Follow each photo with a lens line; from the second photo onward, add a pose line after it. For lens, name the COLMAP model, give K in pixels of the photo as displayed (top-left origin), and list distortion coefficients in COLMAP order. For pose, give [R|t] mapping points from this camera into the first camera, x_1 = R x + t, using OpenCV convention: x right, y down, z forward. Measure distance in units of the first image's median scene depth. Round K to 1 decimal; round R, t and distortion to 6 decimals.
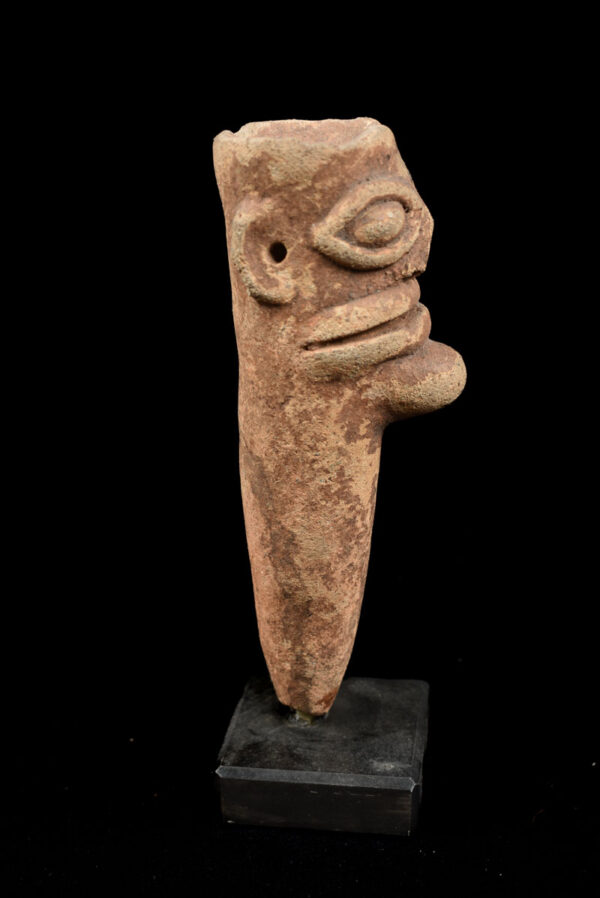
lens RADIAL K [[1317.9, 0, 300.0], [0, 1317.9, 449.0], [0, 0, 1]] dist [-0.041146, -0.041924]
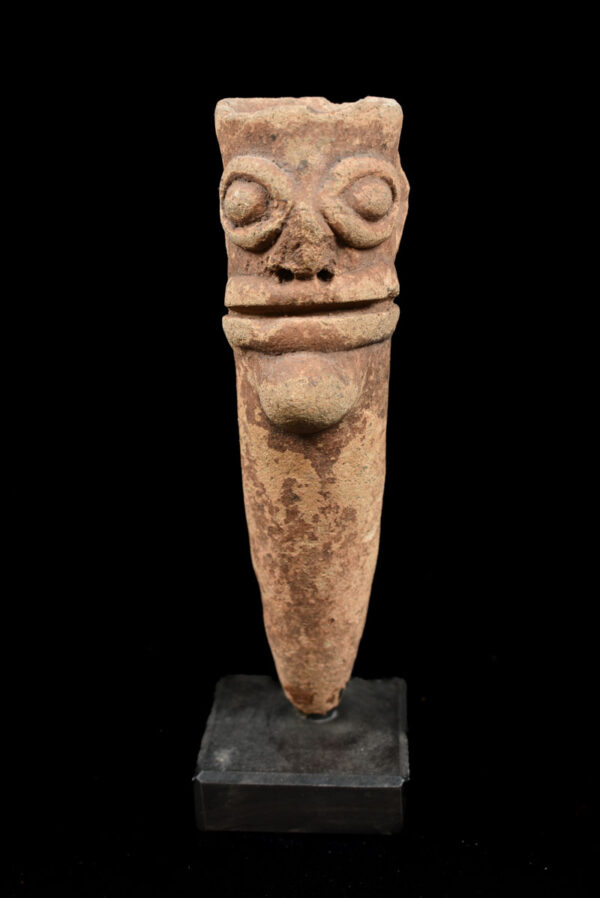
lens RADIAL K [[1317.9, 0, 300.0], [0, 1317.9, 449.0], [0, 0, 1]] dist [-0.041146, -0.041924]
pose [[0.082324, 0.353337, -0.931867, 0.976041], [-0.339989, 0.888905, 0.307011, -0.305643], [0.936819, 0.291550, 0.193308, 0.865289]]
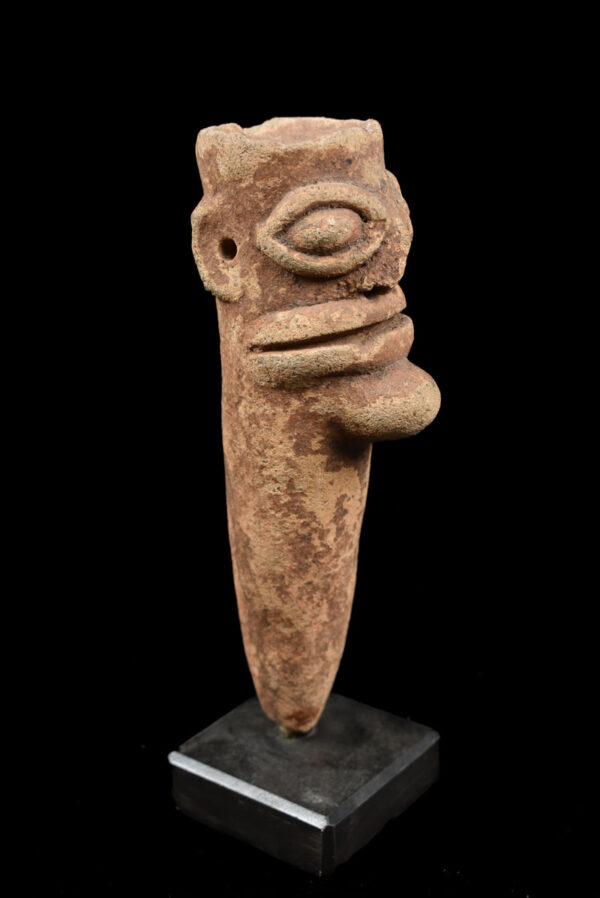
lens RADIAL K [[1317.9, 0, 300.0], [0, 1317.9, 449.0], [0, 0, 1]] dist [-0.041146, -0.041924]
pose [[0.878476, 0.175513, -0.444382, 0.471427], [-0.174631, 0.983682, 0.043296, -0.051745], [0.444729, 0.039568, 0.894791, 0.143063]]
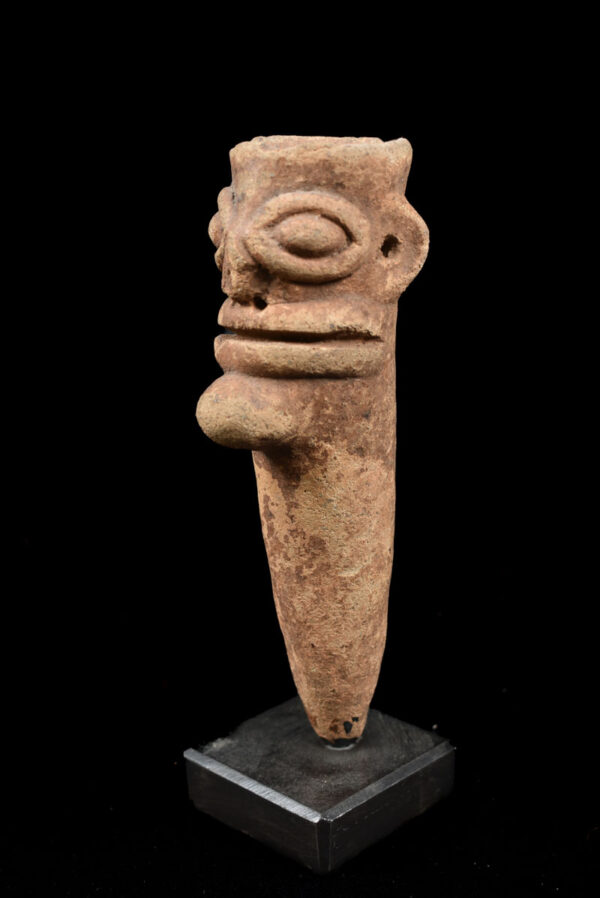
lens RADIAL K [[1317.9, 0, 300.0], [0, 1317.9, 449.0], [0, 0, 1]] dist [-0.041146, -0.041924]
pose [[-0.592583, 0.268273, -0.759523, 0.825815], [-0.241962, 0.840082, 0.485507, -0.521997], [0.768310, 0.471479, -0.432906, 1.510201]]
